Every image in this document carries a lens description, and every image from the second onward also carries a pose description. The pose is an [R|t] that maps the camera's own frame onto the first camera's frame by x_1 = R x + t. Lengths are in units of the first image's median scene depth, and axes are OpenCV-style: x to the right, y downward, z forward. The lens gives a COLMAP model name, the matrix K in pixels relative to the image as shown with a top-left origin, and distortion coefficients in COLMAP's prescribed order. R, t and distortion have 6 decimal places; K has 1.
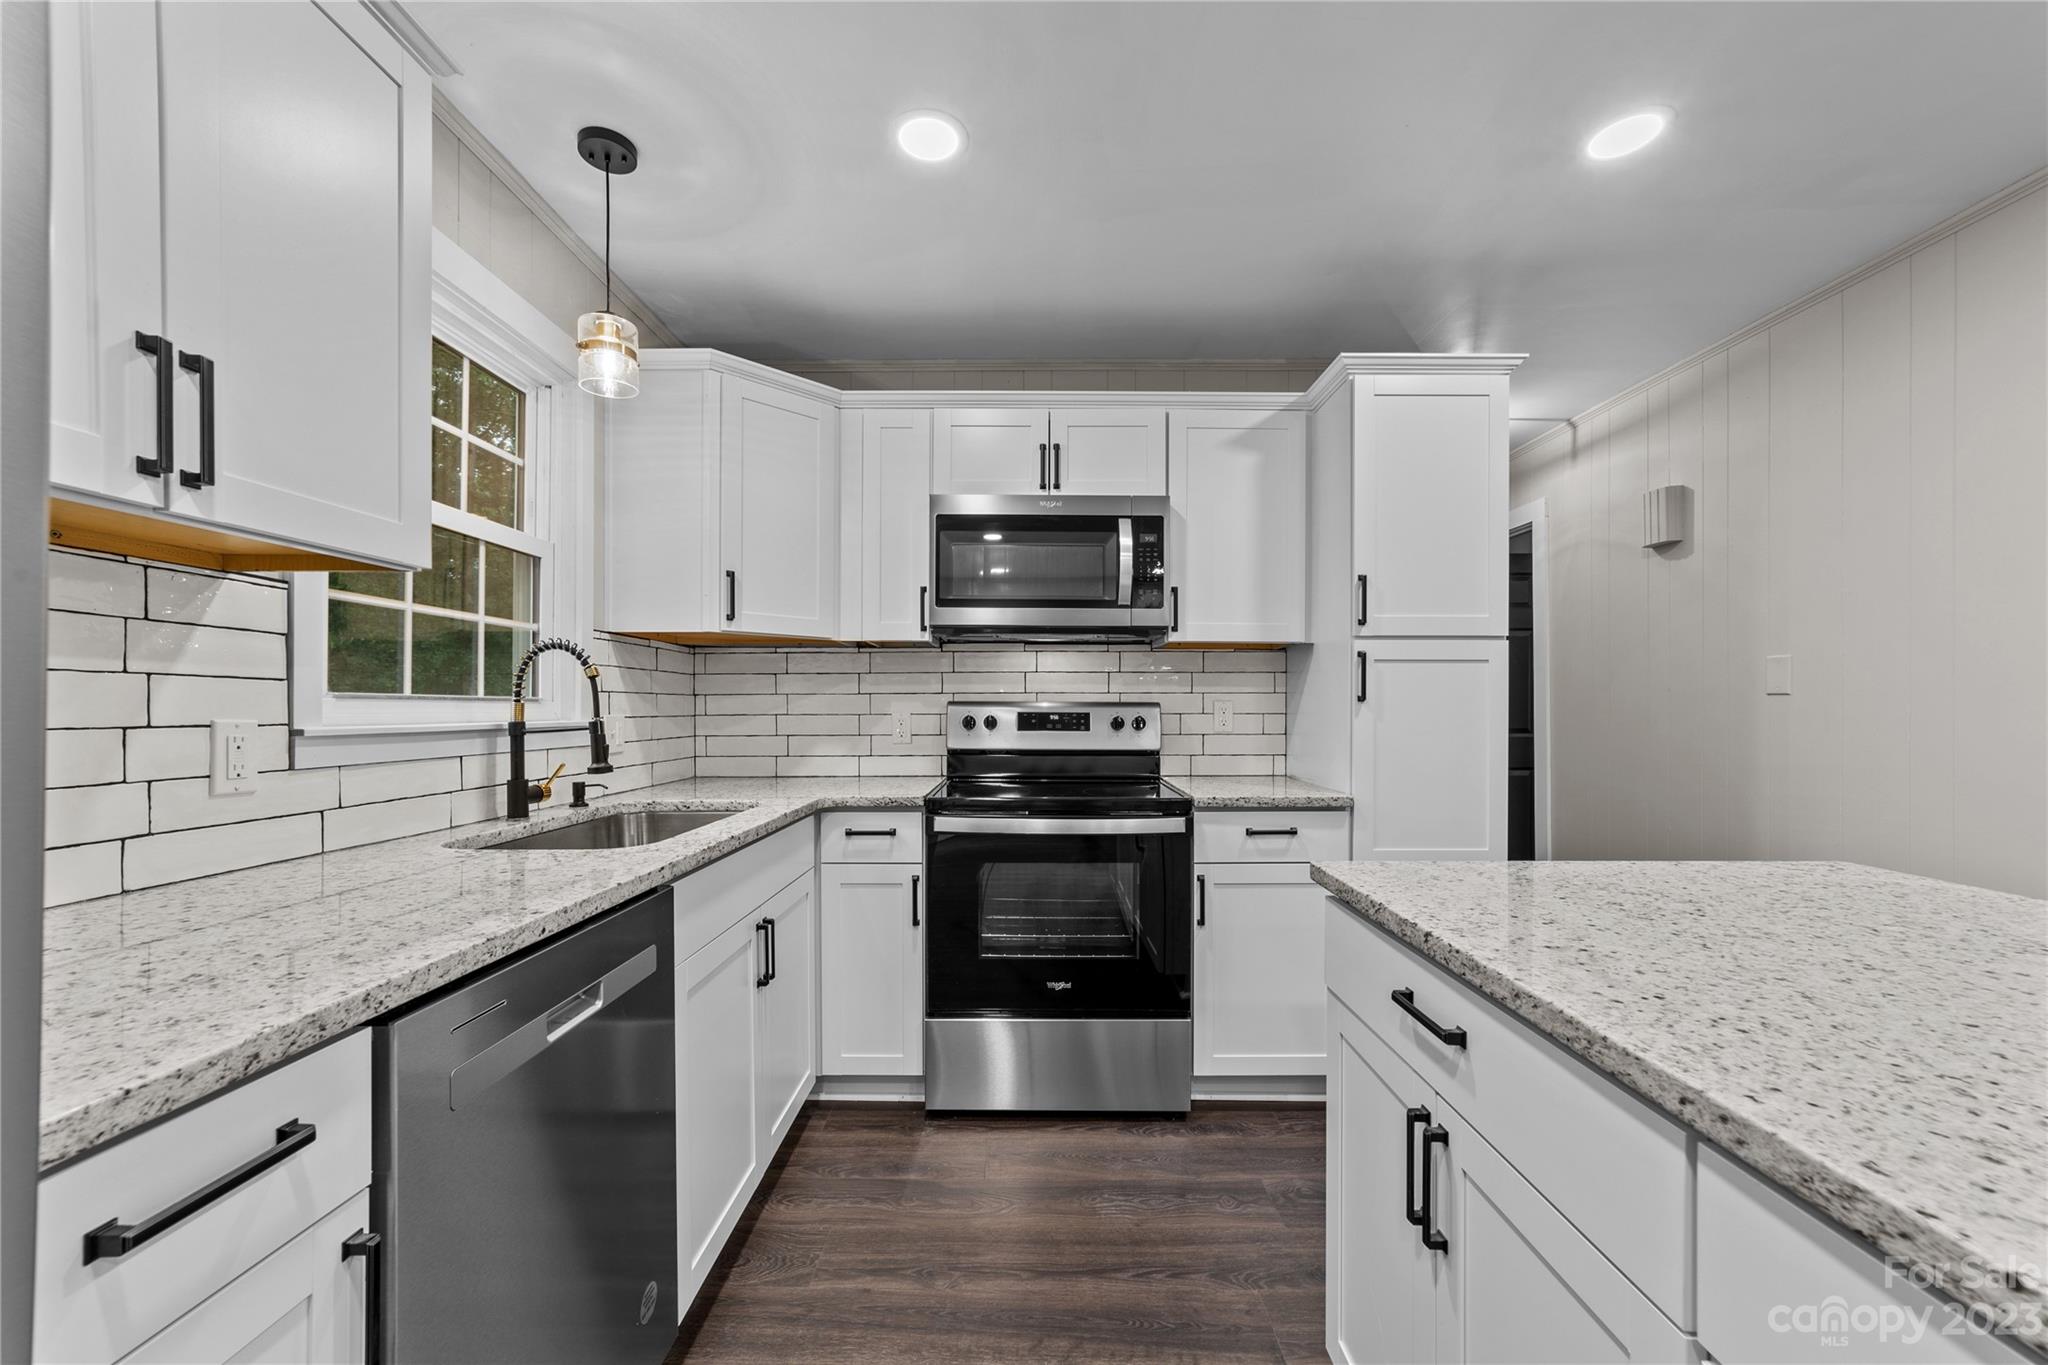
lens RADIAL K [[793.4, 0, 1027.2], [0, 793.4, 710.3], [0, 0, 1]] dist [-0.018489, 0.009086]
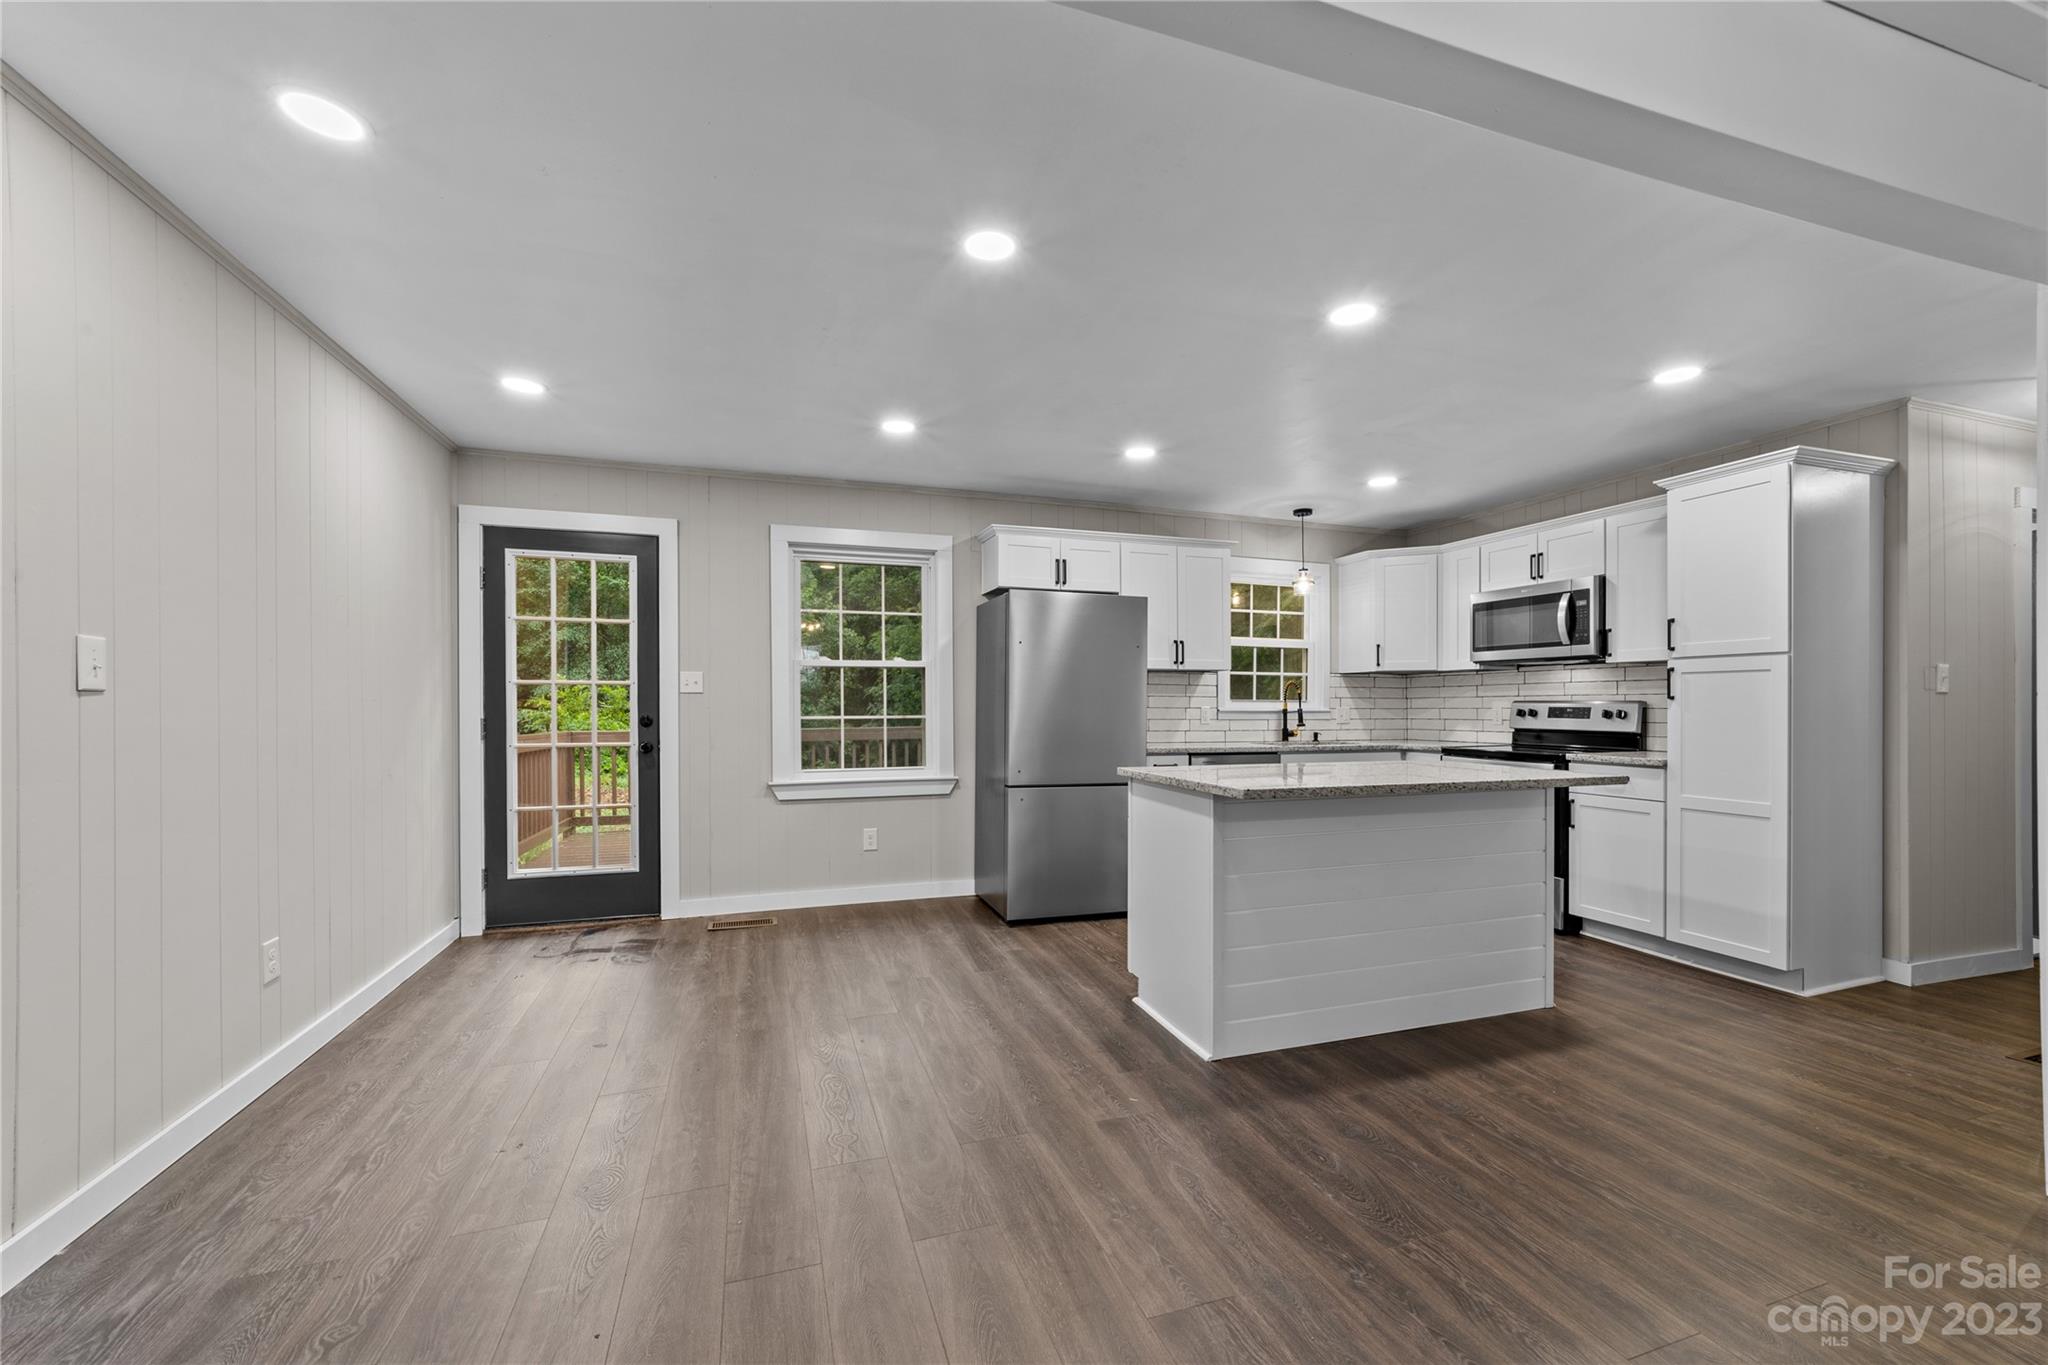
lens RADIAL K [[793.4, 0, 1024.1], [0, 793.4, 710.3], [0, 0, 1]] dist [-0.018489, 0.009086]
pose [[0.318176, 0.004860, -0.948019, 1.469198], [-0.005414, 0.999980, 0.003309, 0.011863], [0.948016, 0.004080, 0.318196, -0.697064]]
